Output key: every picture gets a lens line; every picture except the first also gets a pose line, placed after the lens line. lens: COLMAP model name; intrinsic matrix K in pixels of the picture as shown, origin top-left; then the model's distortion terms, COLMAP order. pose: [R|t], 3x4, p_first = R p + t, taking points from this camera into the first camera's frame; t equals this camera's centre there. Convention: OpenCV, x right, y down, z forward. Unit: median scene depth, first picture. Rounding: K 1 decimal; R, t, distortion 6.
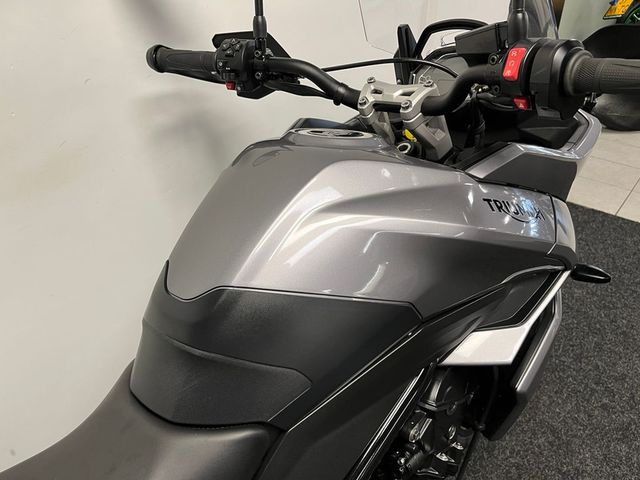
lens RADIAL K [[488.3, 0, 320.0], [0, 488.3, 239.6], [0, 0, 1]] dist [0.092149, -0.128094]
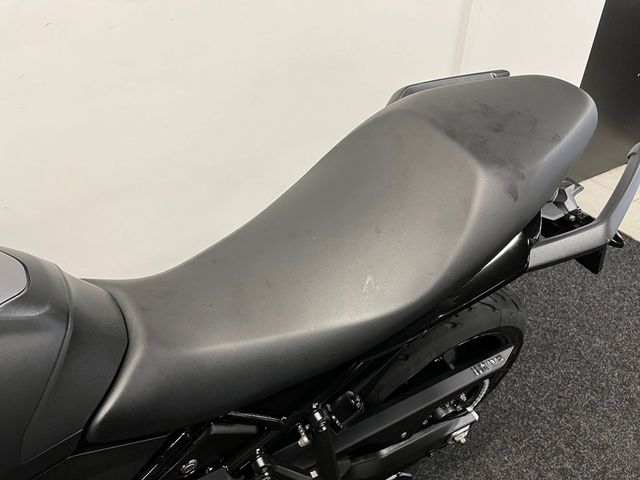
lens RADIAL K [[488.3, 0, 319.7], [0, 488.3, 240.1], [0, 0, 1]] dist [0.092149, -0.128094]
pose [[0.944426, 0.204603, -0.257286, 0.302993], [-0.200794, 0.978763, 0.041288, -0.007248], [0.260270, 0.012668, 0.965453, 0.050953]]
